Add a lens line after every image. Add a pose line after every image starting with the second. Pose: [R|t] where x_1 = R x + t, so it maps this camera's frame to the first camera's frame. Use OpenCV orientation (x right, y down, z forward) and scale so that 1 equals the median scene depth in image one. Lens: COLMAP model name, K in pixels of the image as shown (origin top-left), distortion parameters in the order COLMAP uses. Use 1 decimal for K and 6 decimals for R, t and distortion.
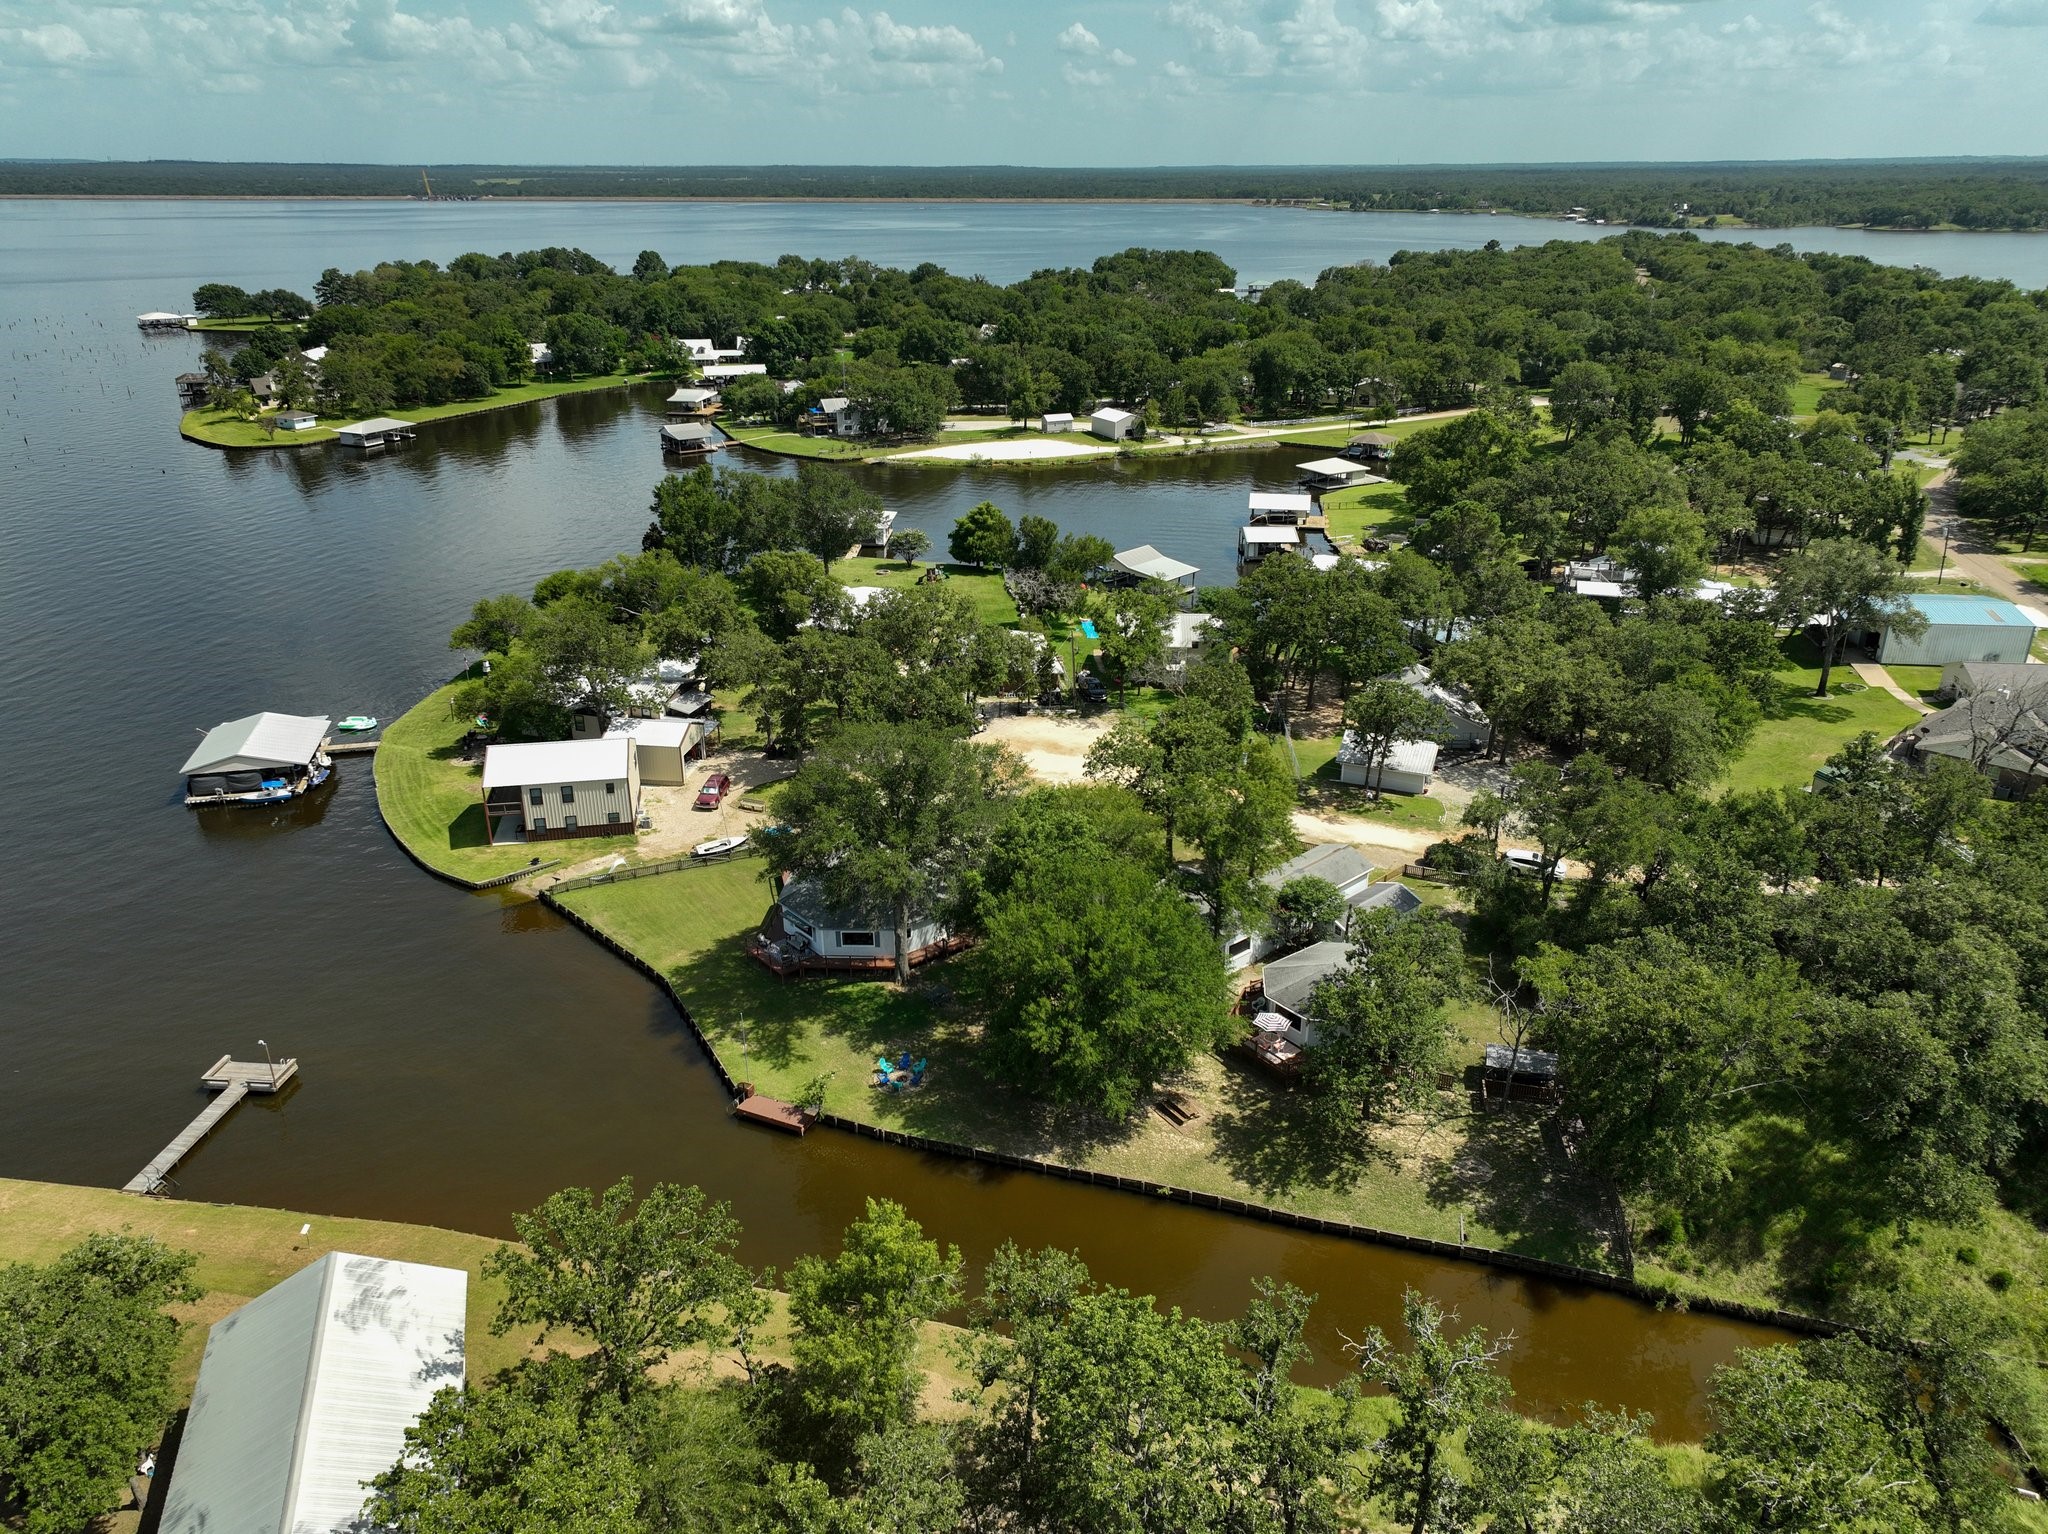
lens RADIAL K [[1443.1, 0, 1022.9], [0, 1443.1, 779.1], [0, 0, 1]] dist [-0.000558, 0.018997]
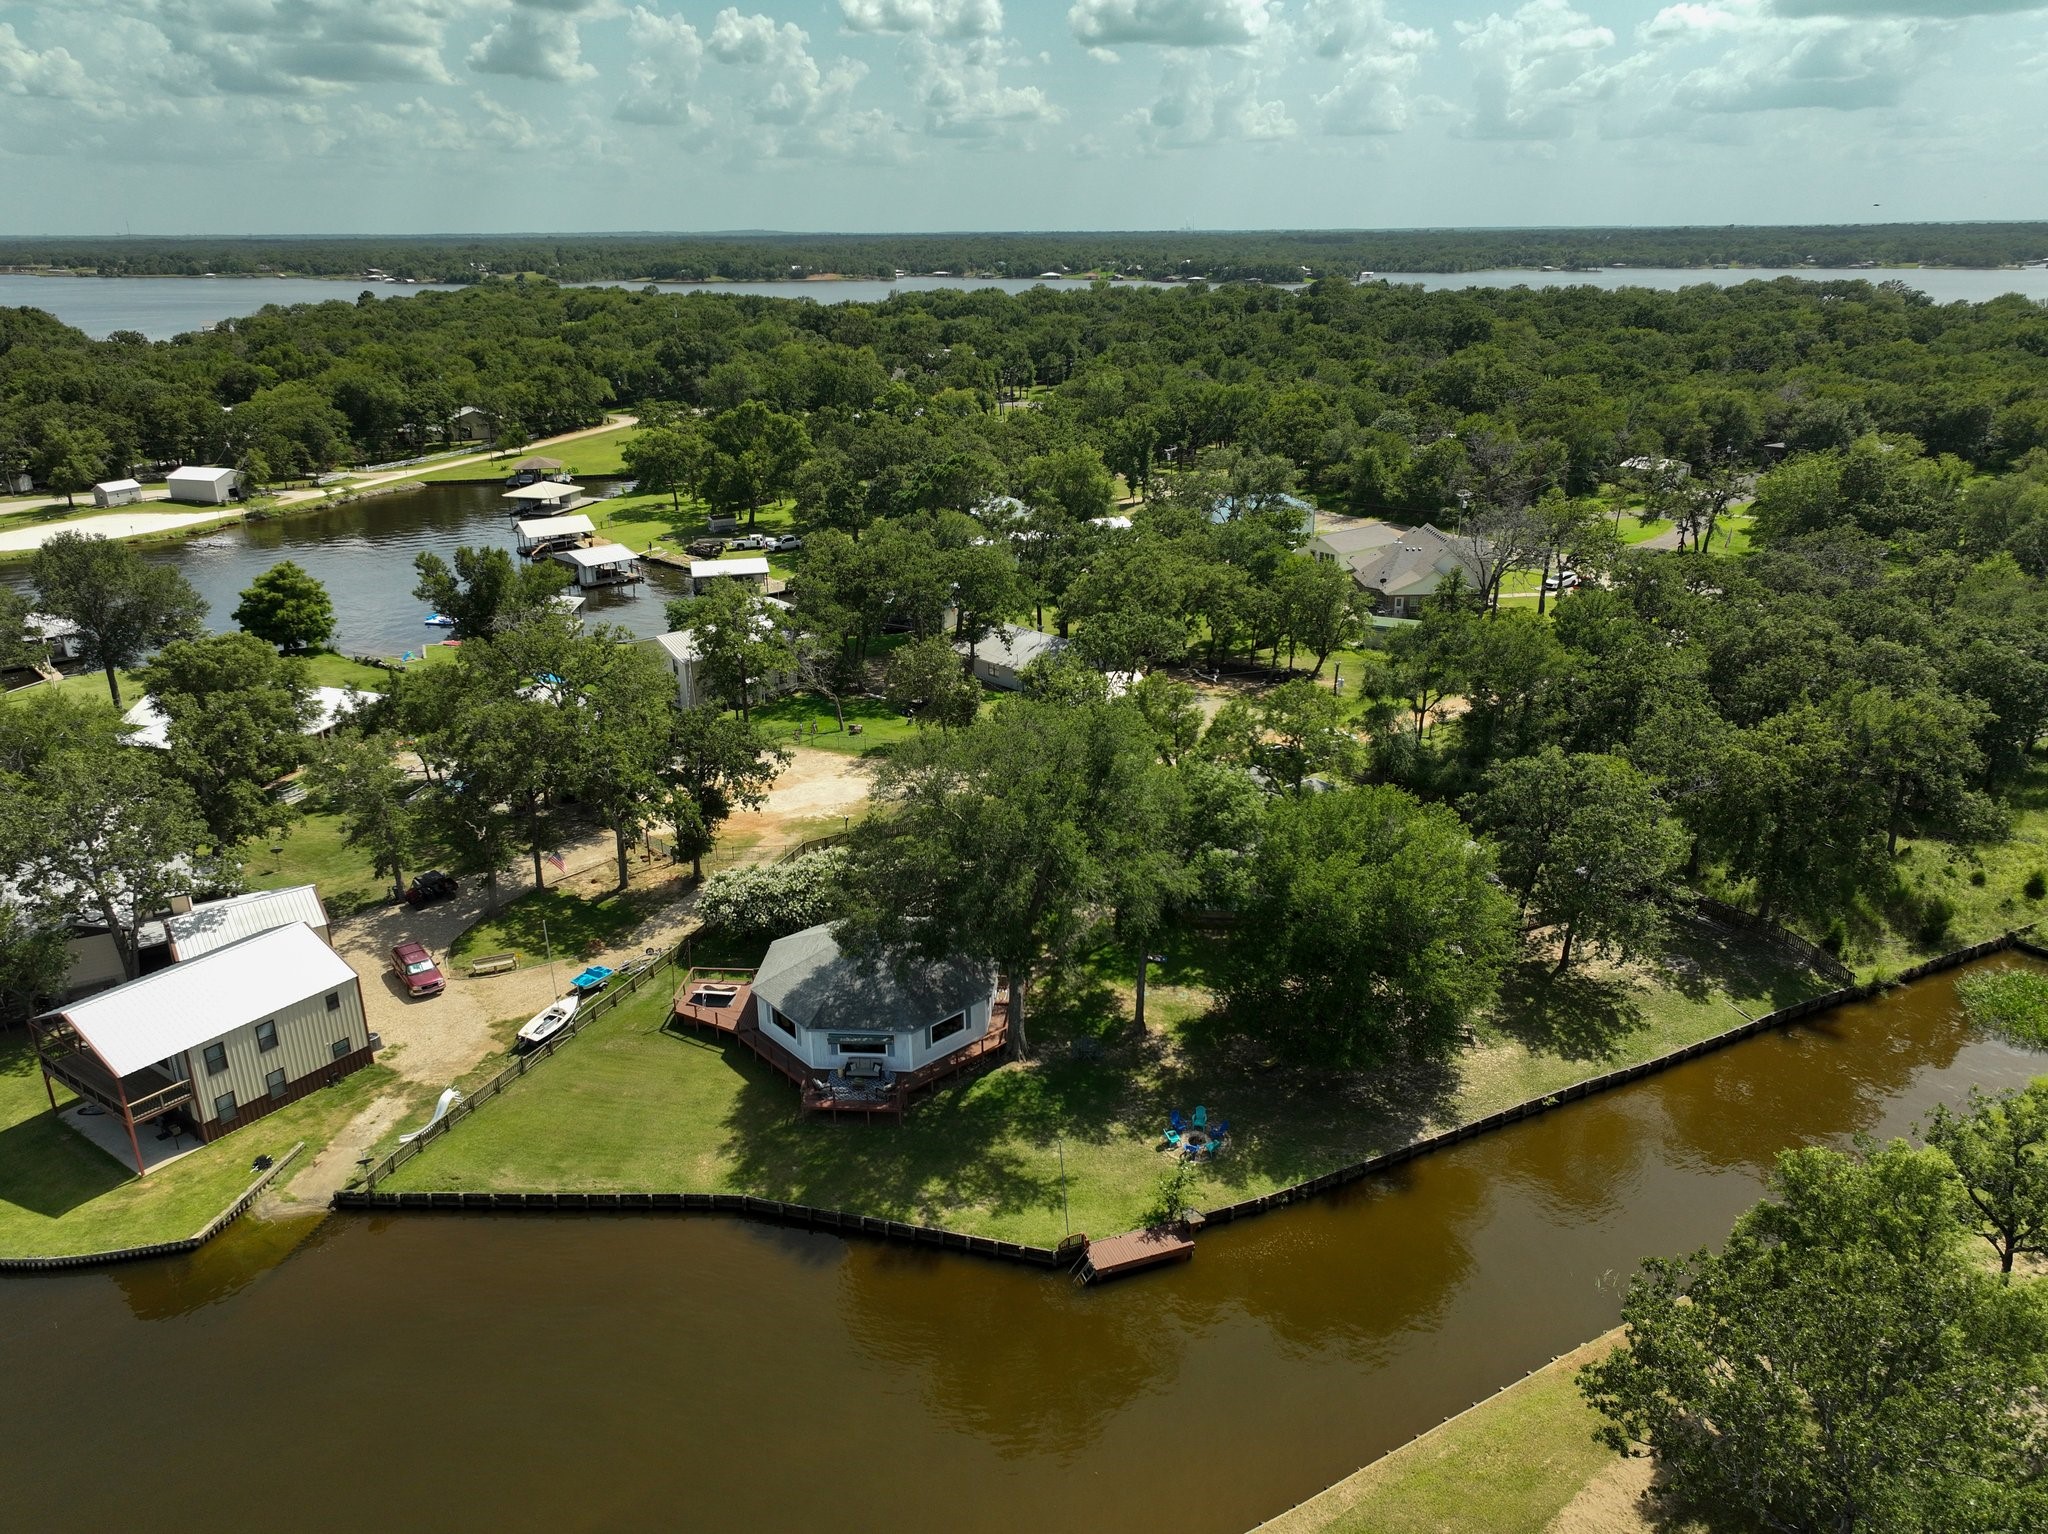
lens RADIAL K [[1443.1, 0, 1022.9], [0, 1443.1, 779.1], [0, 0, 1]] dist [-0.000558, 0.018997]
pose [[0.703155, -0.251503, 0.665071, -0.458996], [0.281265, 0.957447, 0.064697, -0.040794], [-0.653042, 0.141569, 0.743972, 0.339951]]
